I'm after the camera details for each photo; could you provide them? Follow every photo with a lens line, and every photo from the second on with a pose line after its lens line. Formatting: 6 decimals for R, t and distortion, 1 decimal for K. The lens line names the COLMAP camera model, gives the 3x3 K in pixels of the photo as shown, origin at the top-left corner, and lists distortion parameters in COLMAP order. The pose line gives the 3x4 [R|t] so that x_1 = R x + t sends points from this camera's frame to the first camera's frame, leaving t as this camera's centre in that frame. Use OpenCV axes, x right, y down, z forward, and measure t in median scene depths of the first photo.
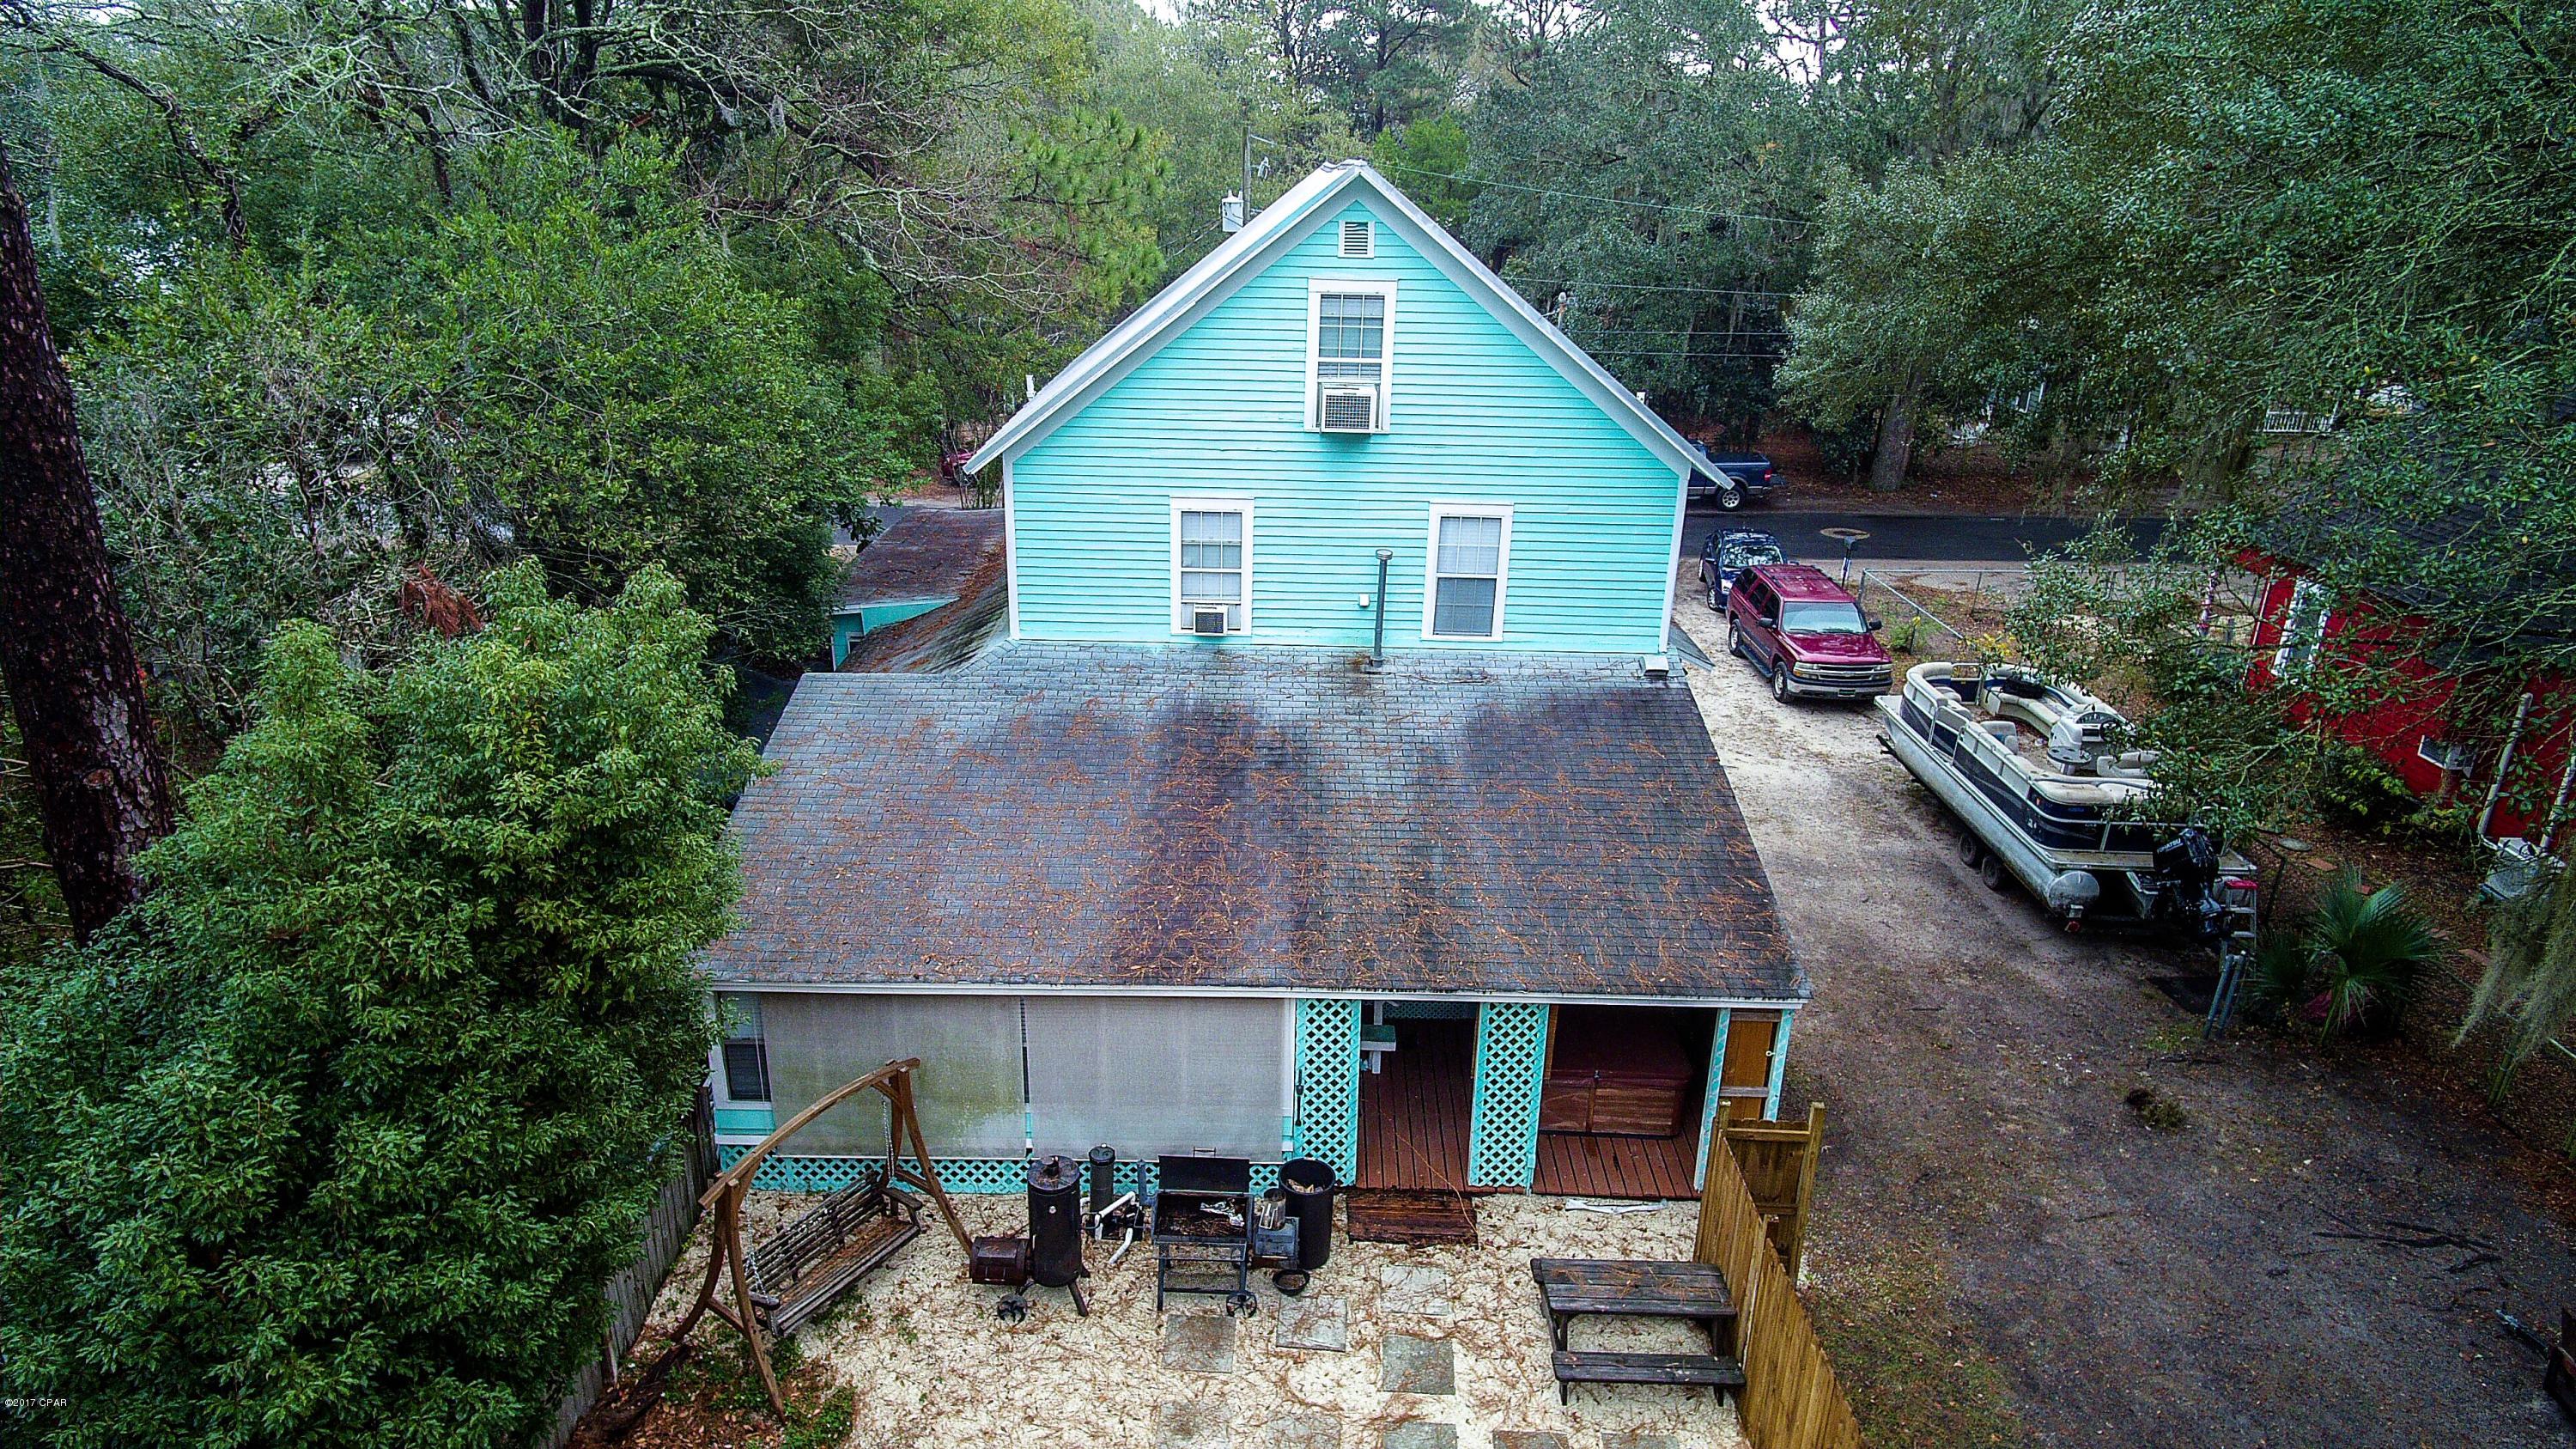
lens RADIAL K [[1470.1, 0, 1262.1], [0, 1470.1, 728.0], [0, 0, 1]] dist [0.062172, -0.052097]
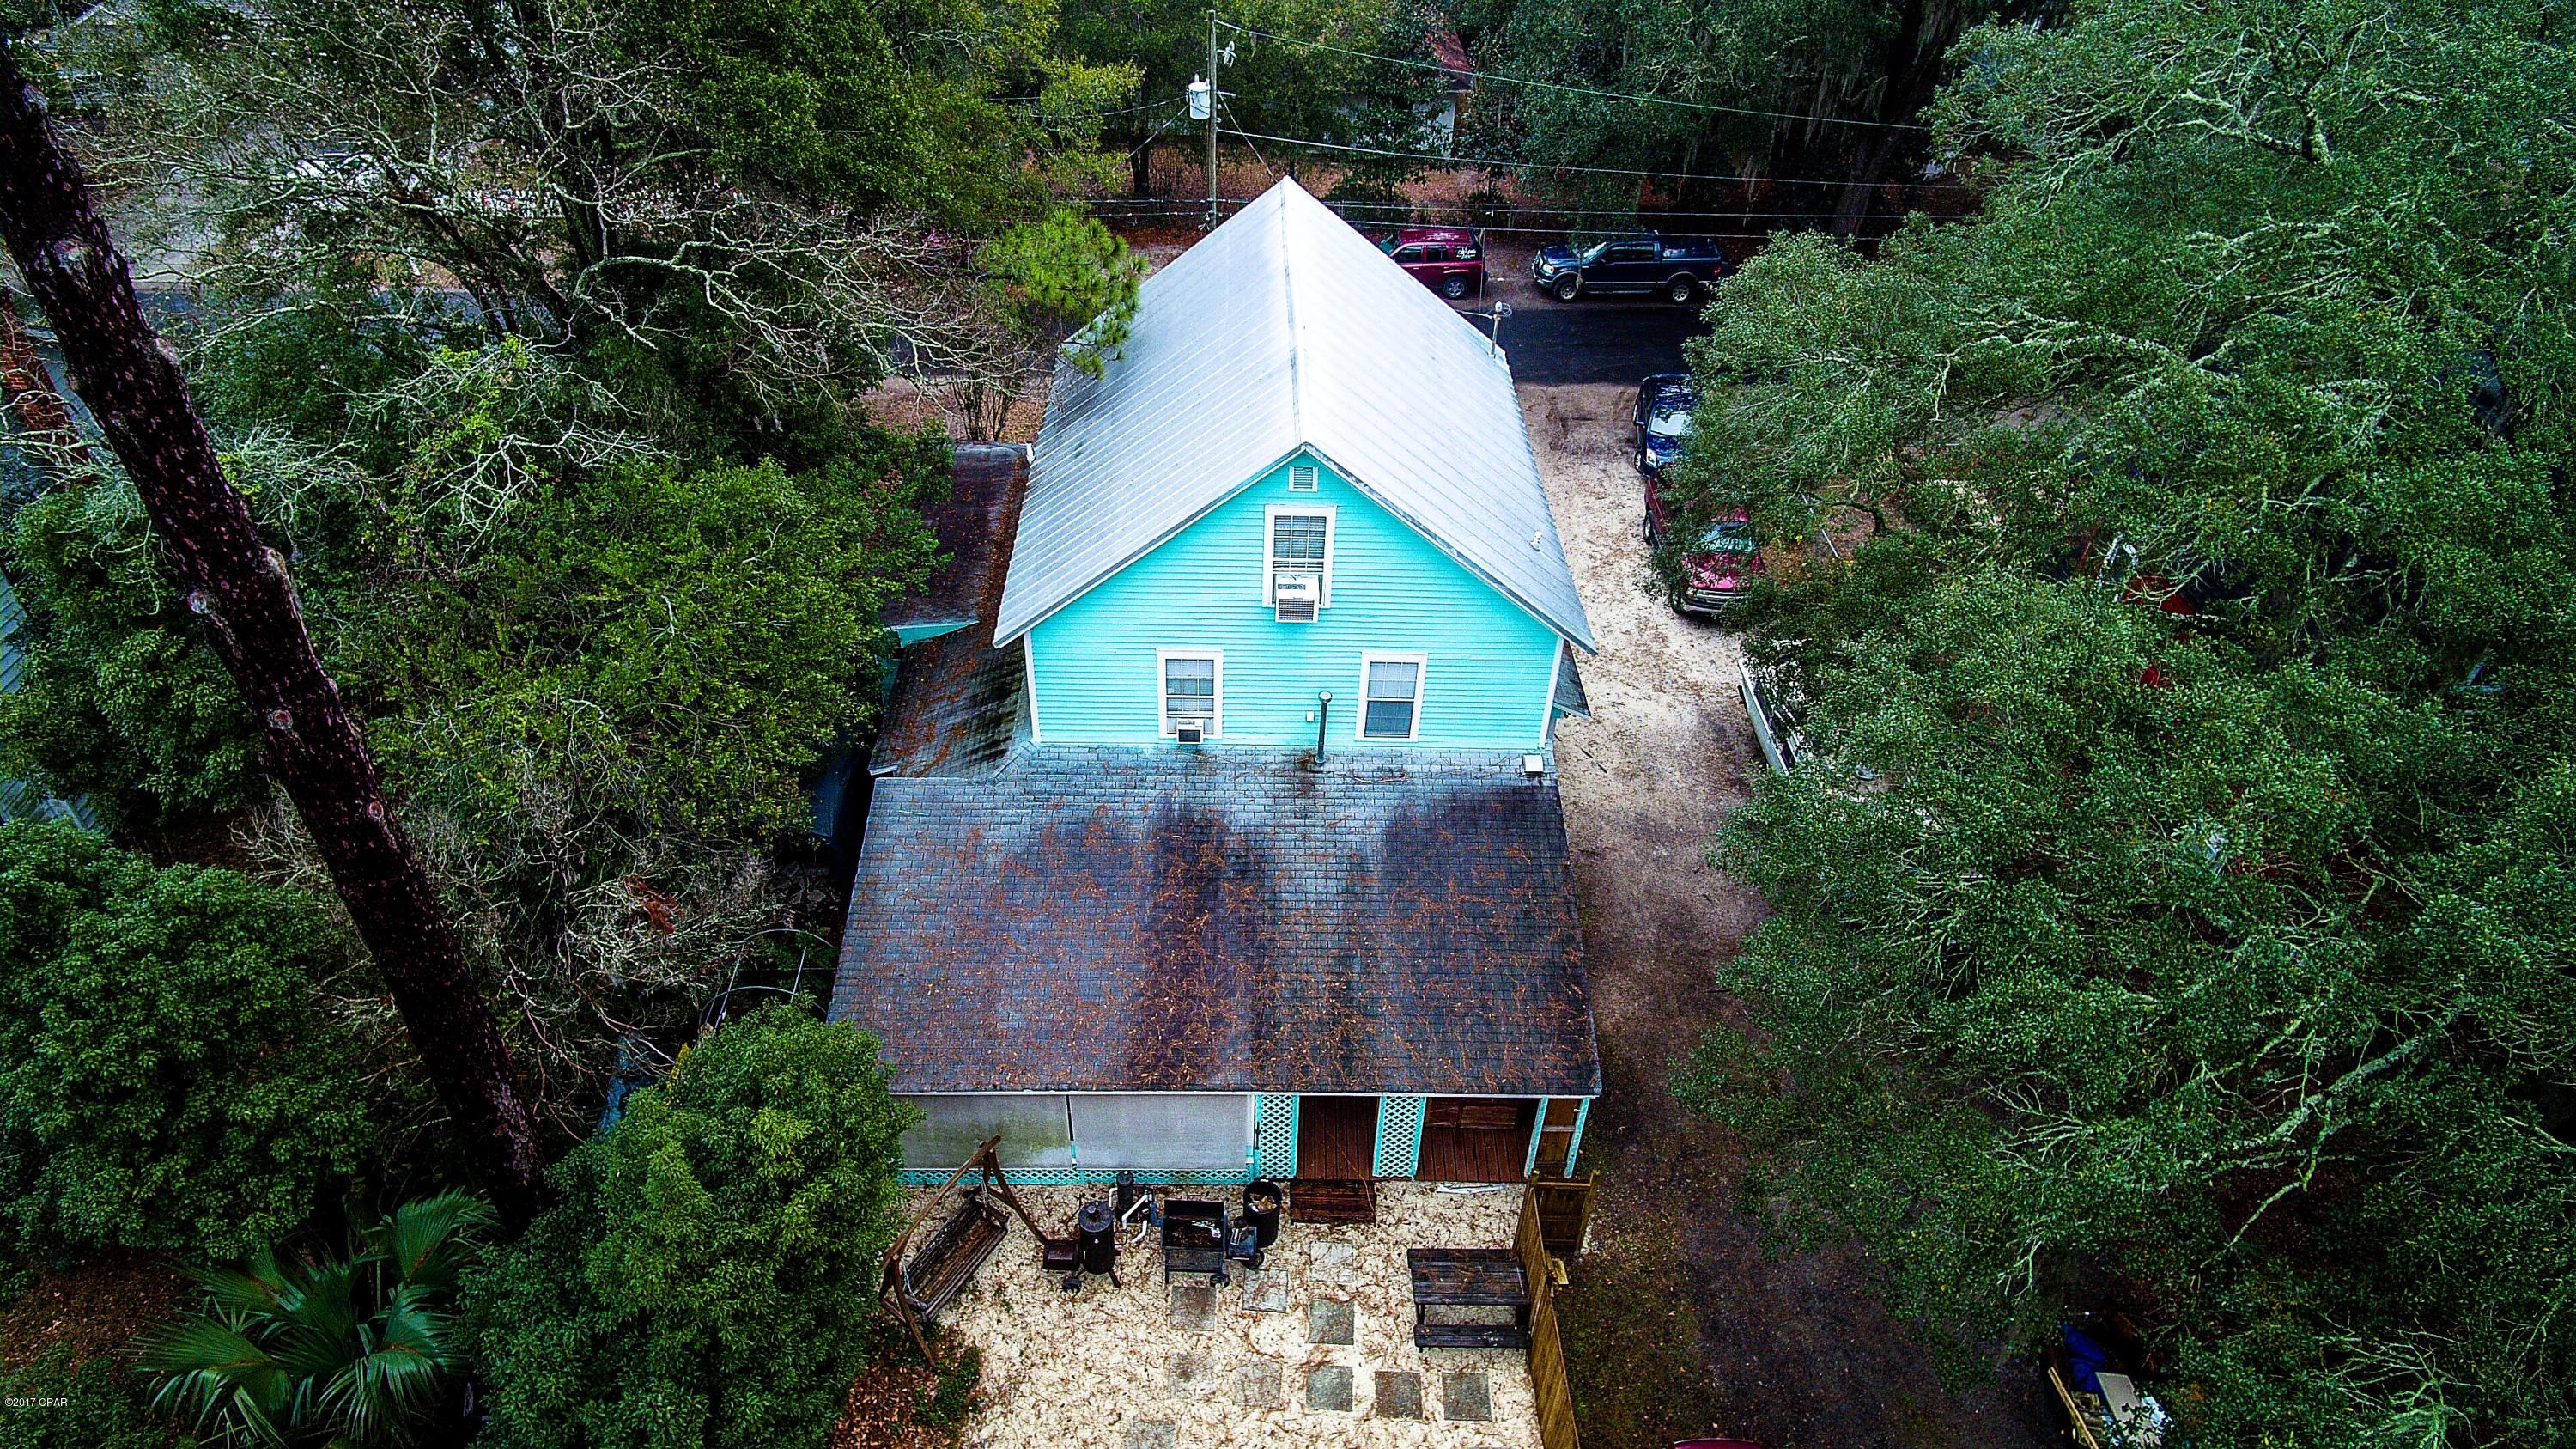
lens RADIAL K [[1470.1, 0, 1262.1], [0, 1470.1, 728.0], [0, 0, 1]] dist [0.062172, -0.052097]
pose [[0.999863, -0.007036, 0.014982, 0.010565], [0.001998, 0.949834, 0.312747, -0.602398], [-0.016431, -0.312674, 0.949718, -0.272500]]
